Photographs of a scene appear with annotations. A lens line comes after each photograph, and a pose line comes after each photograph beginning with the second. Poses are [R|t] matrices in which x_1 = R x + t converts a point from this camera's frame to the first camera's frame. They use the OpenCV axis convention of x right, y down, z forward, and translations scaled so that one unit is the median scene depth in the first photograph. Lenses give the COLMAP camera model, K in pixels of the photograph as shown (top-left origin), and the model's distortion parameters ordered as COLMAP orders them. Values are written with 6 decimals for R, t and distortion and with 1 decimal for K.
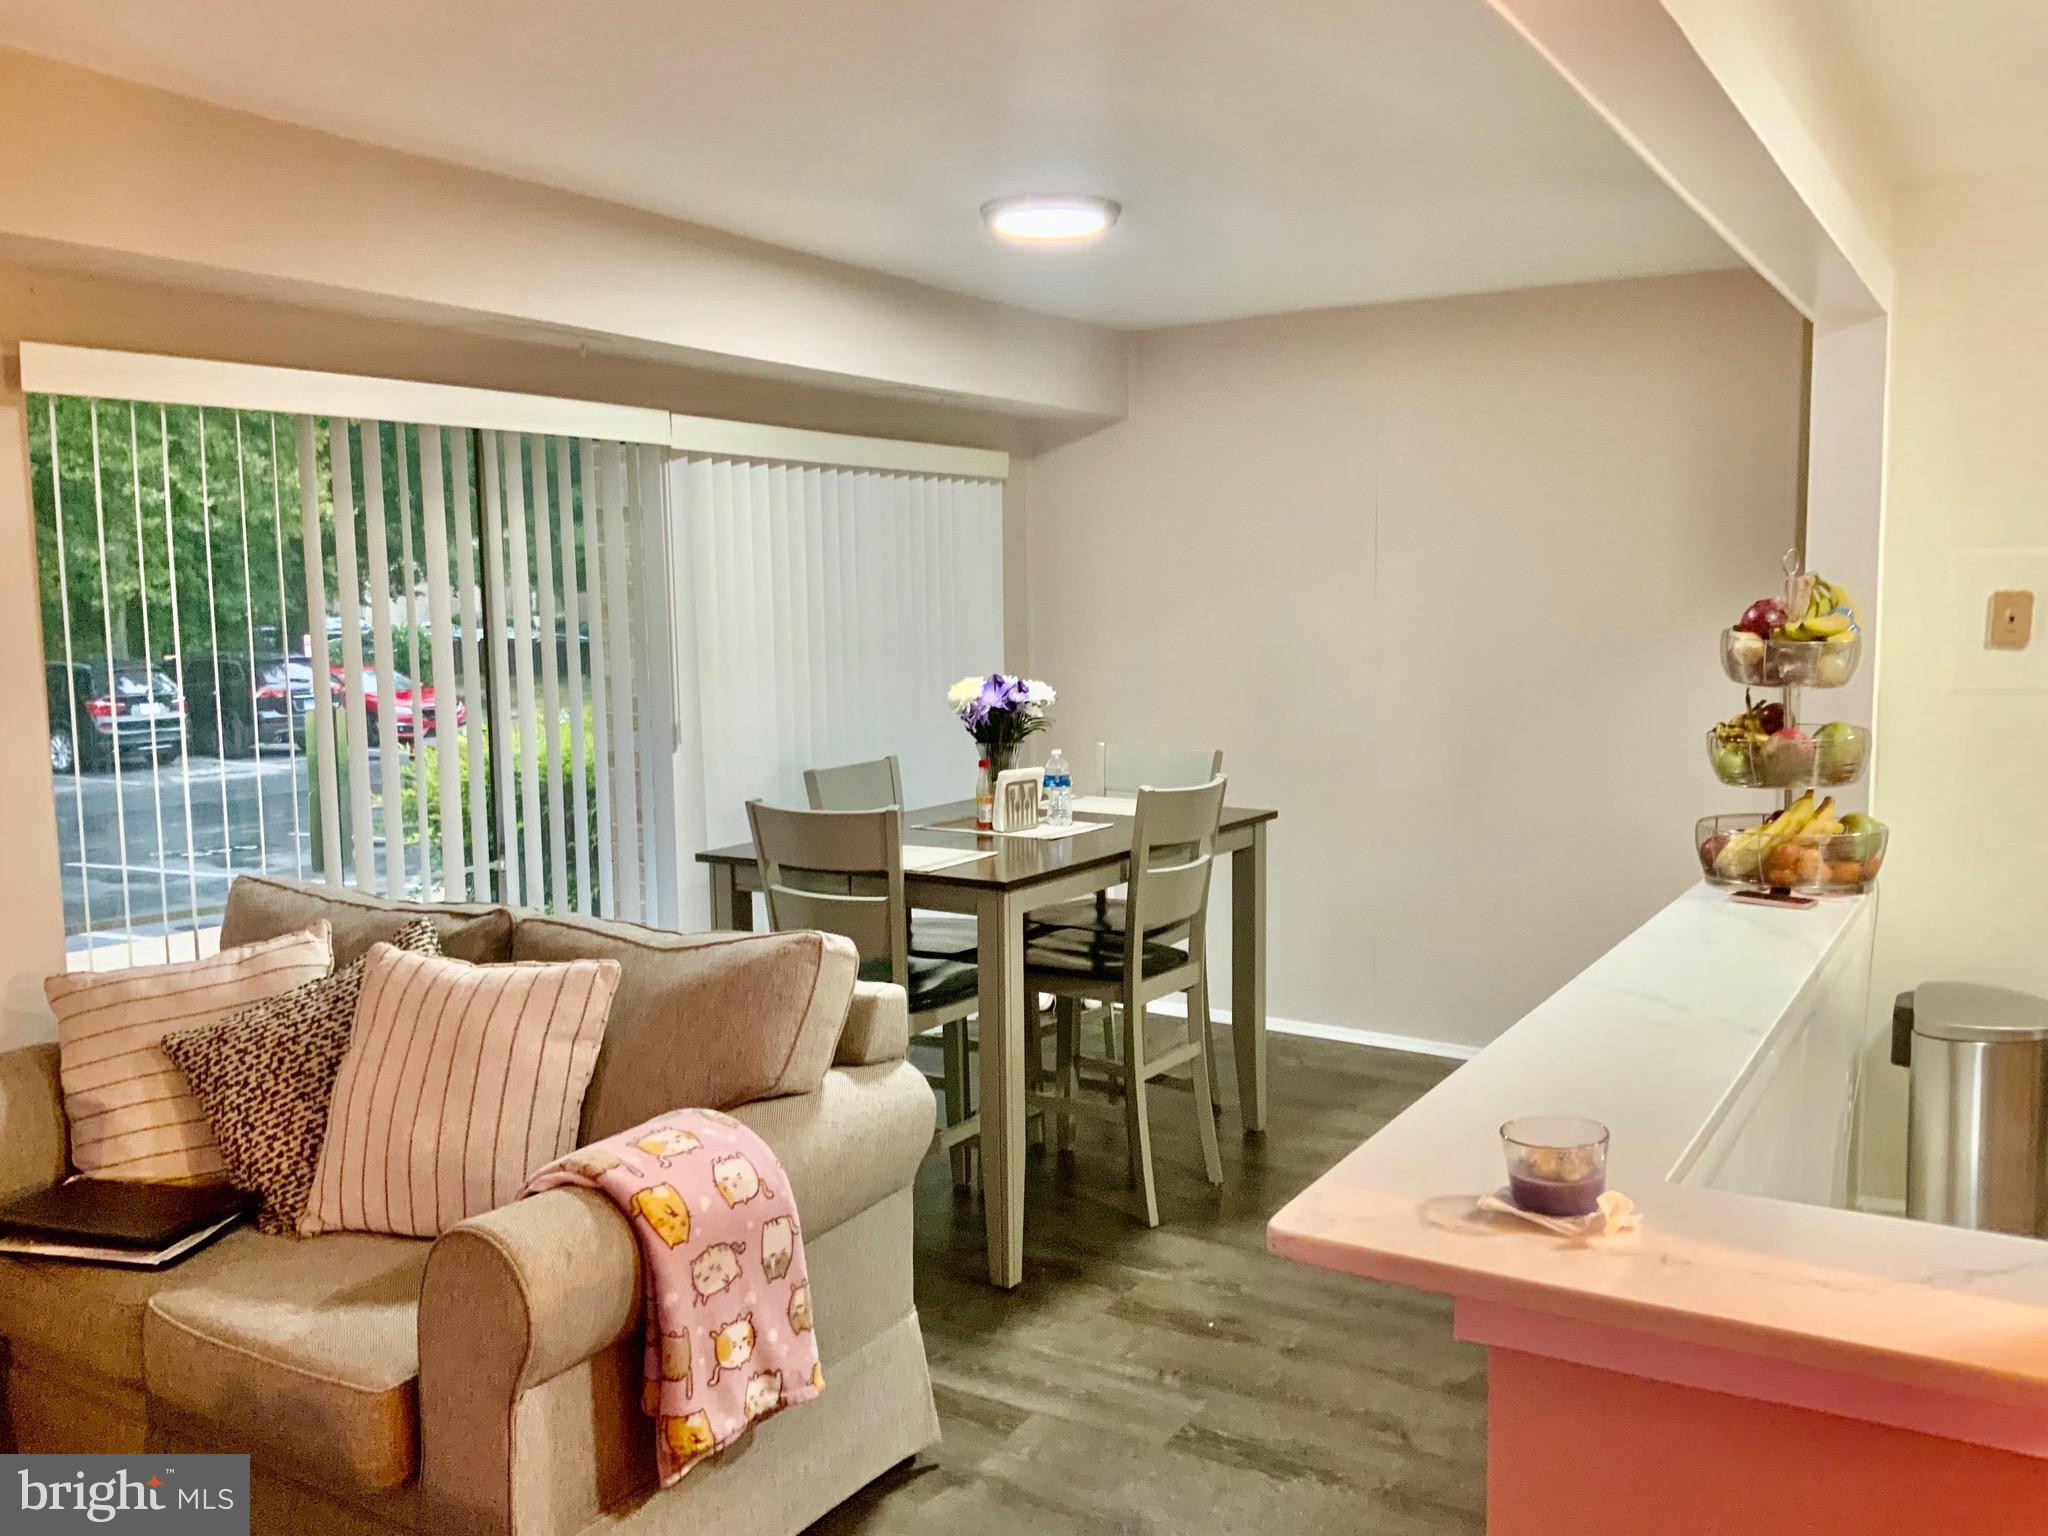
lens RADIAL K [[1705.5, 0, 1028.2], [0, 1705.5, 763.5], [0, 0, 1]] dist [0.128273, -0.247868]
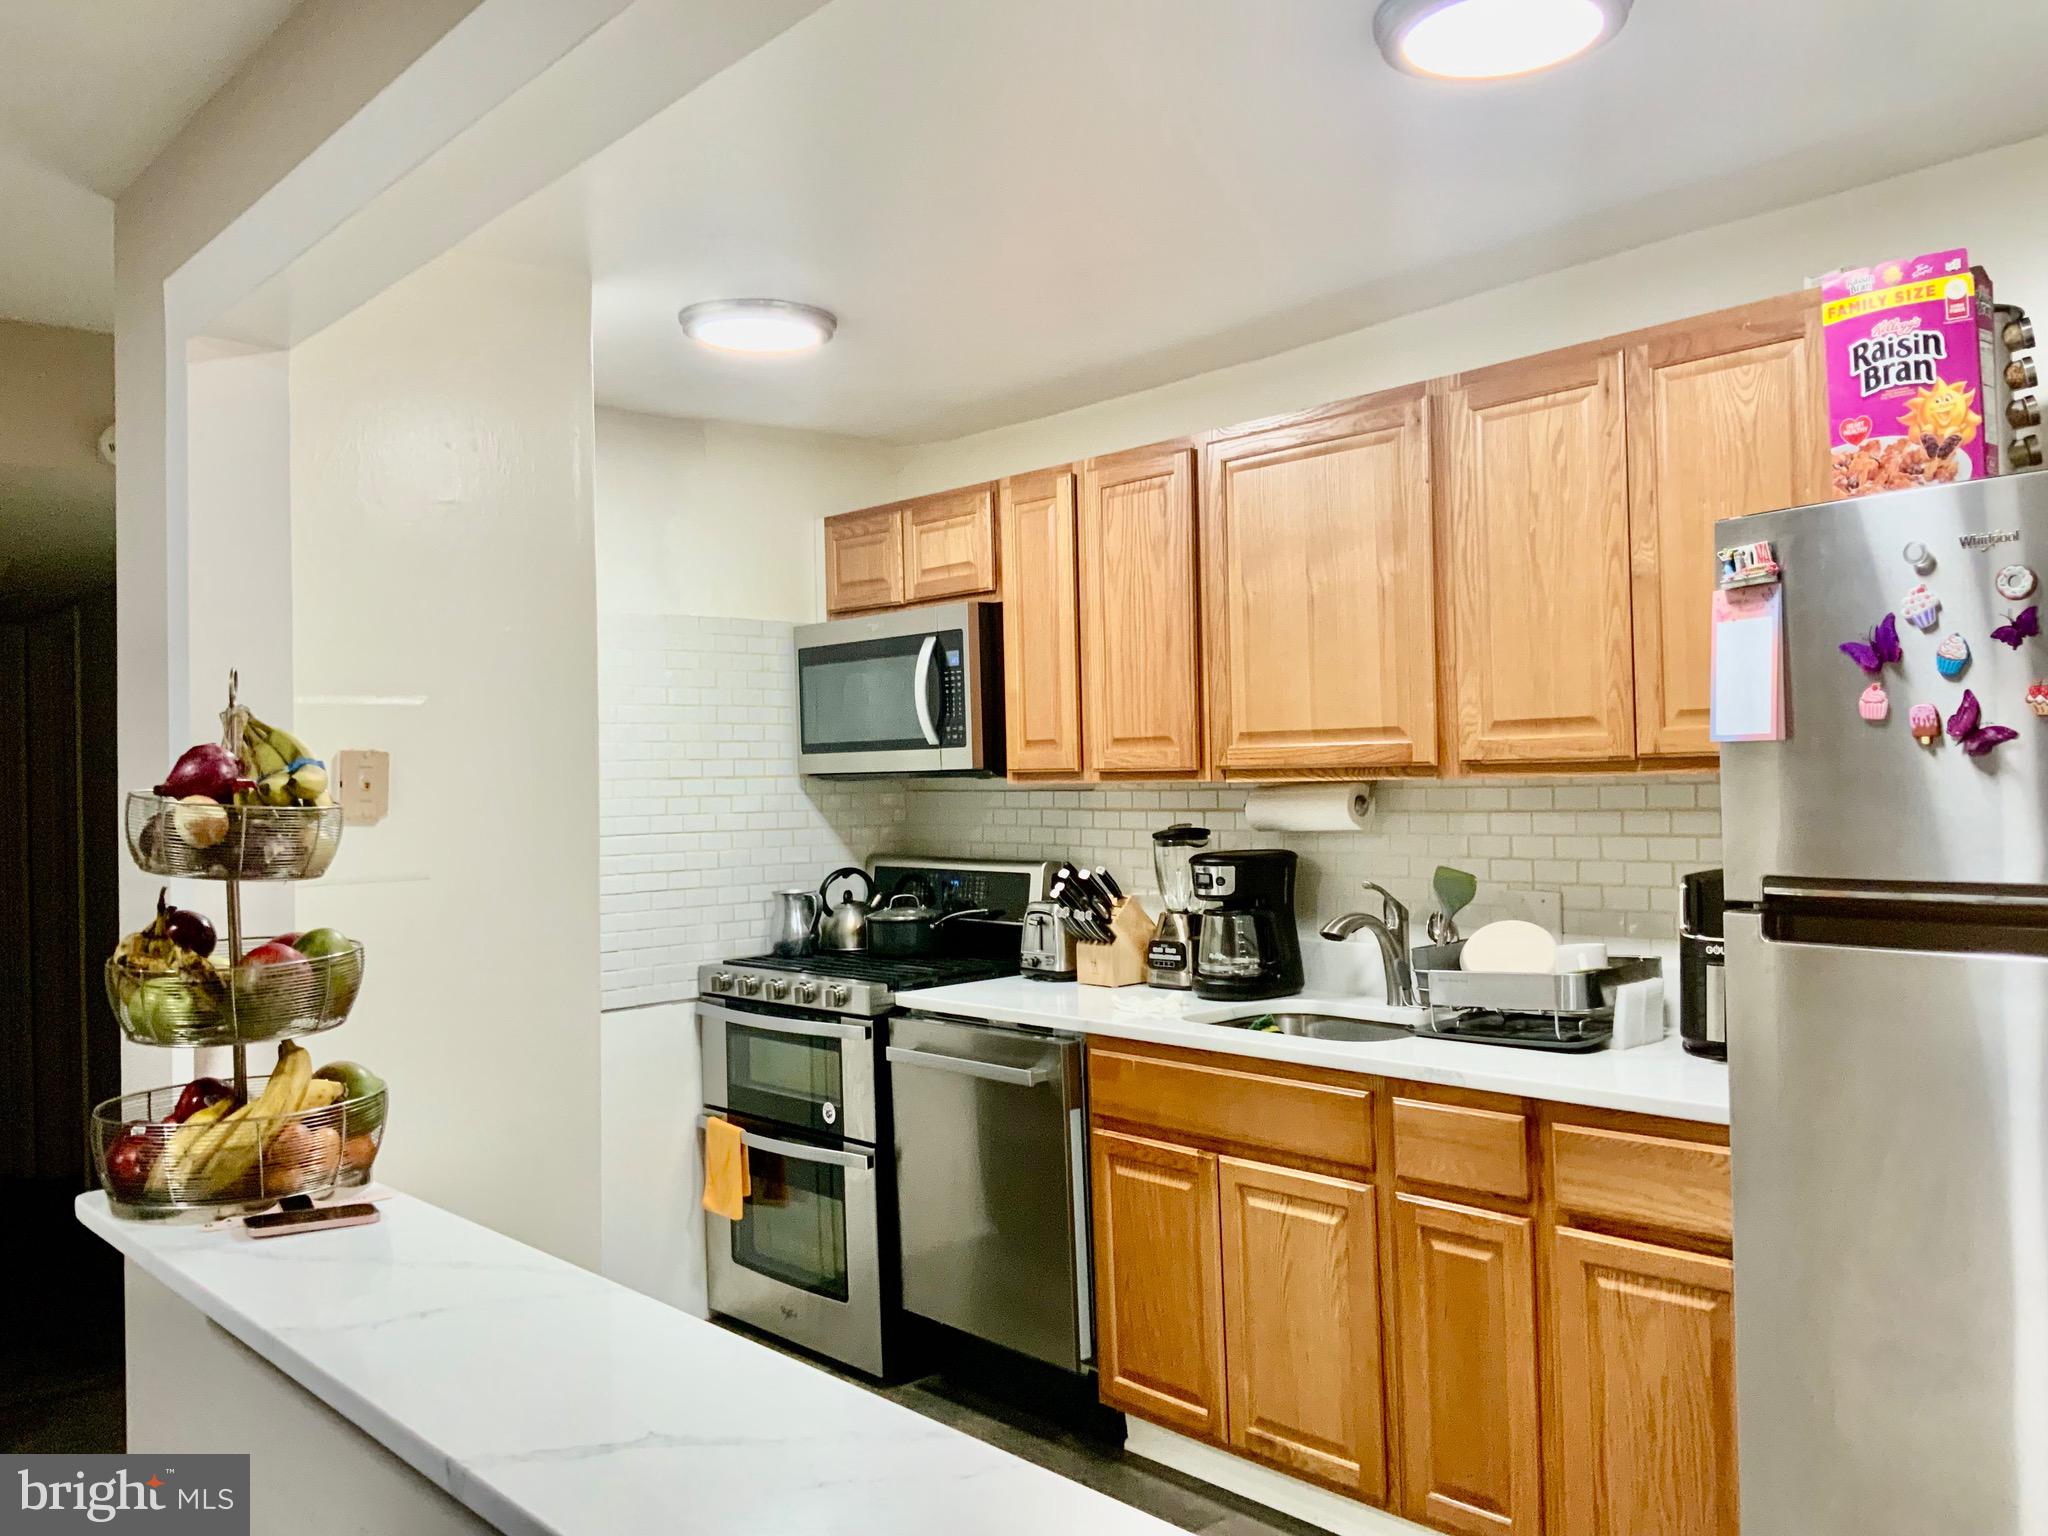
lens RADIAL K [[1705.5, 0, 1028.2], [0, 1705.5, 763.5], [0, 0, 1]] dist [0.128273, -0.247868]
pose [[0.298504, 0.016851, 0.954260, -0.086545], [0.113705, 0.992095, -0.053088, -0.020724], [-0.947611, 0.124351, 0.294228, 0.544158]]
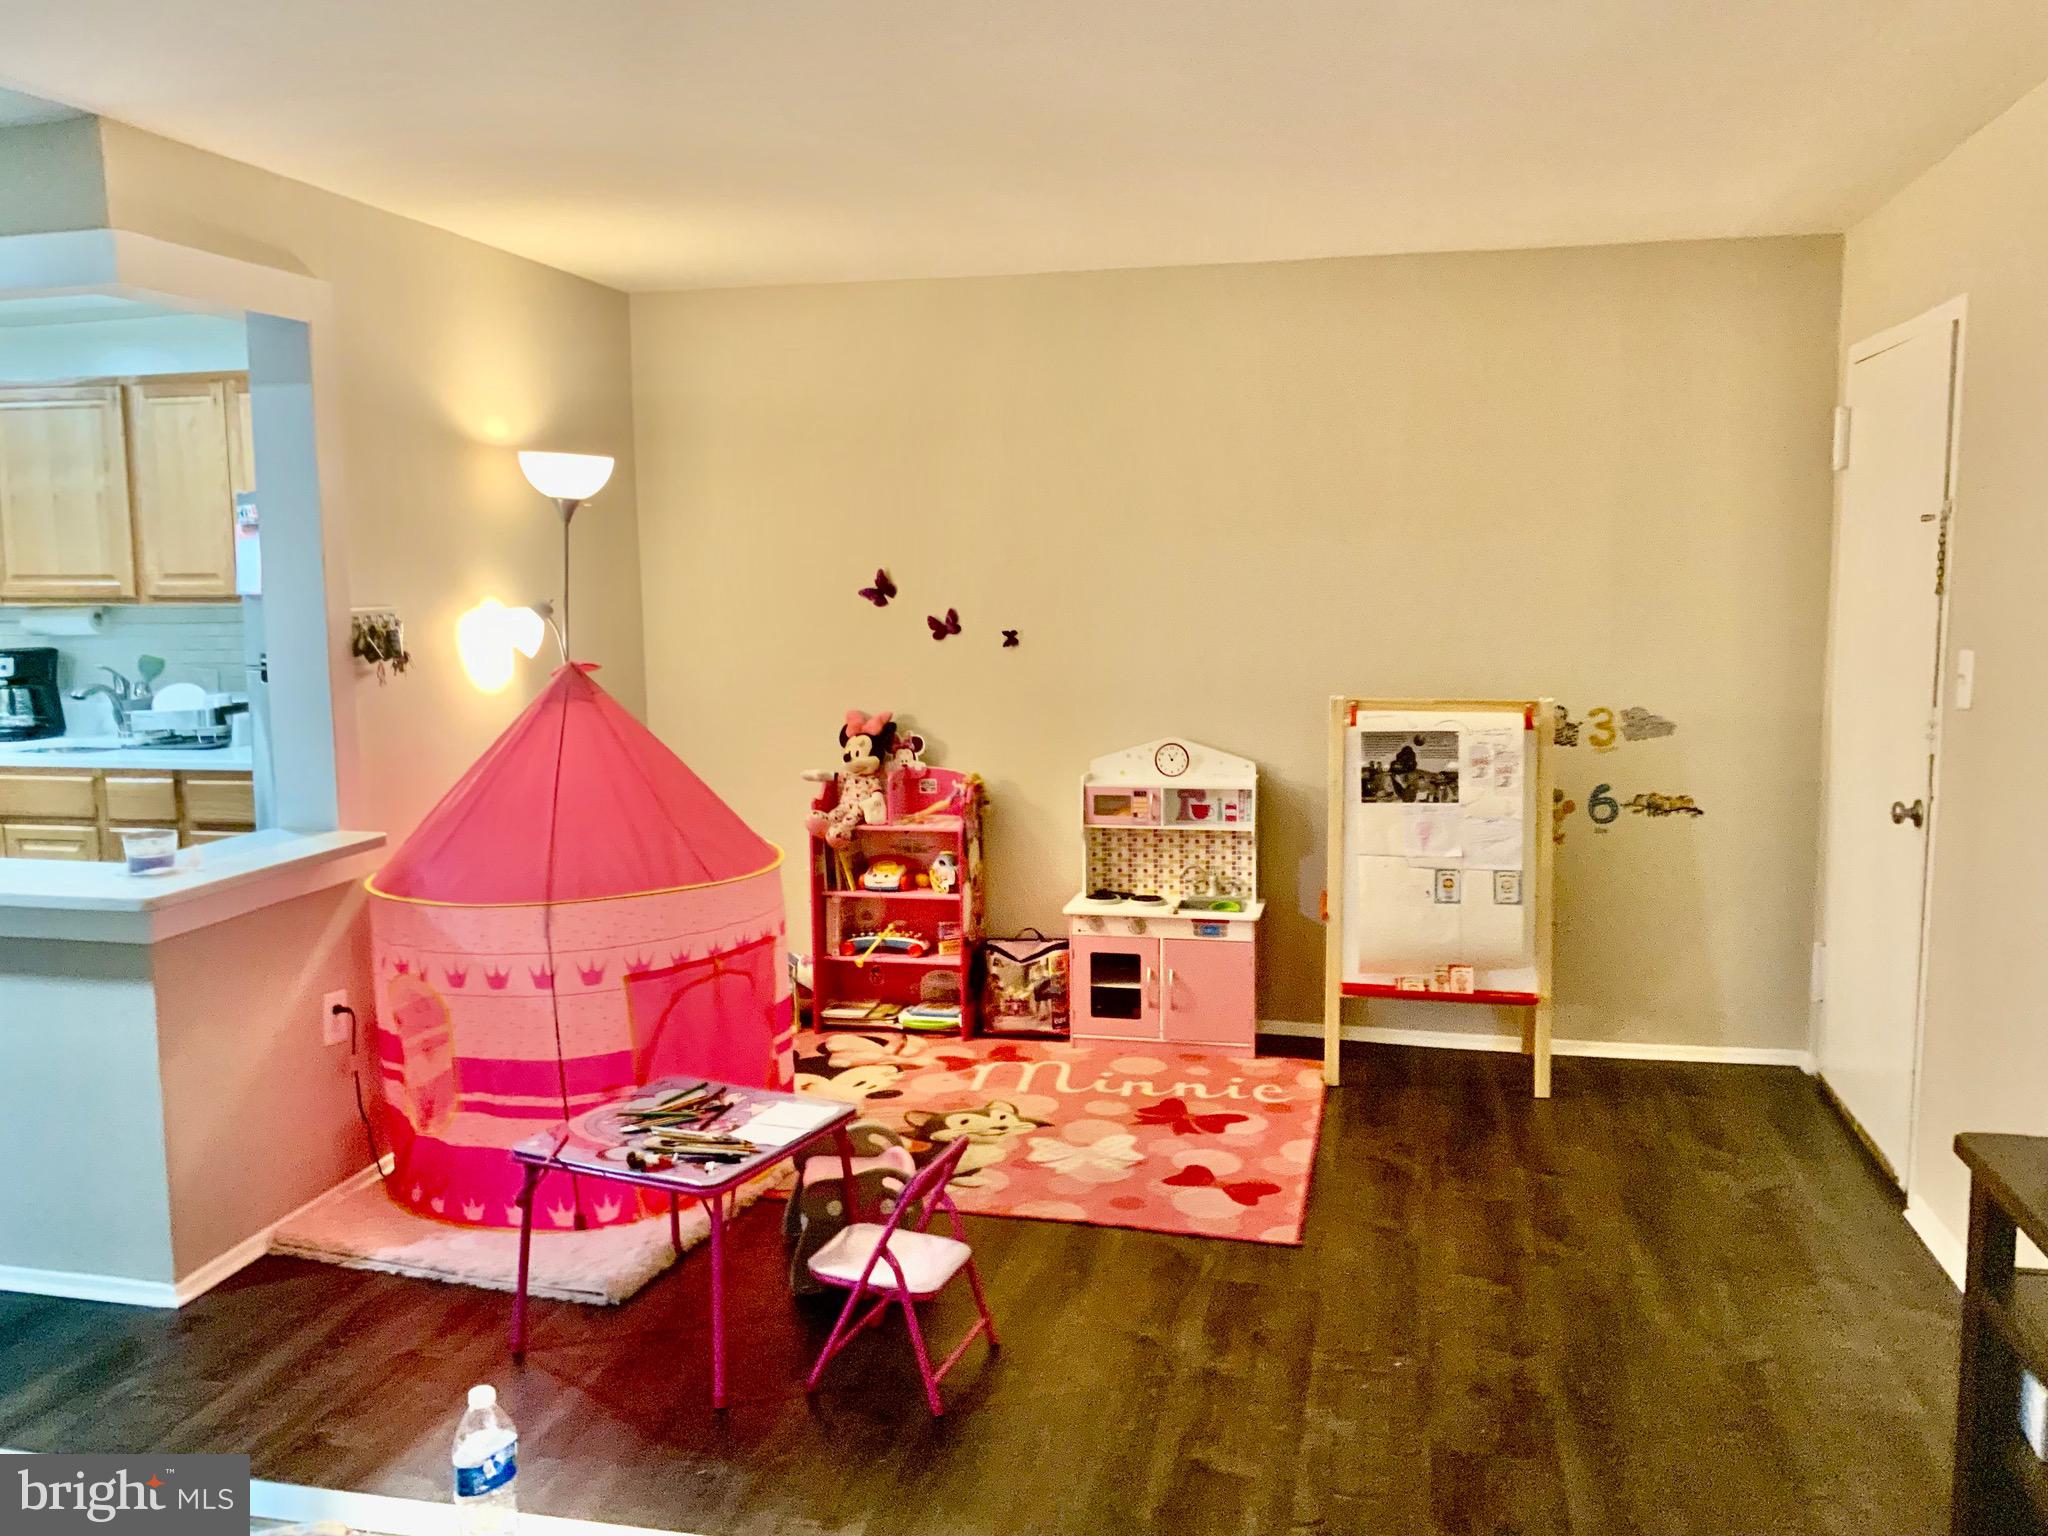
lens RADIAL K [[1705.5, 0, 1028.2], [0, 1705.5, 763.5], [0, 0, 1]] dist [0.128273, -0.247868]
pose [[-0.308717, -0.095456, 0.946352, -1.032370], [0.108332, 0.984948, 0.134689, -0.018180], [-0.944965, 0.144101, -0.293729, 0.297093]]
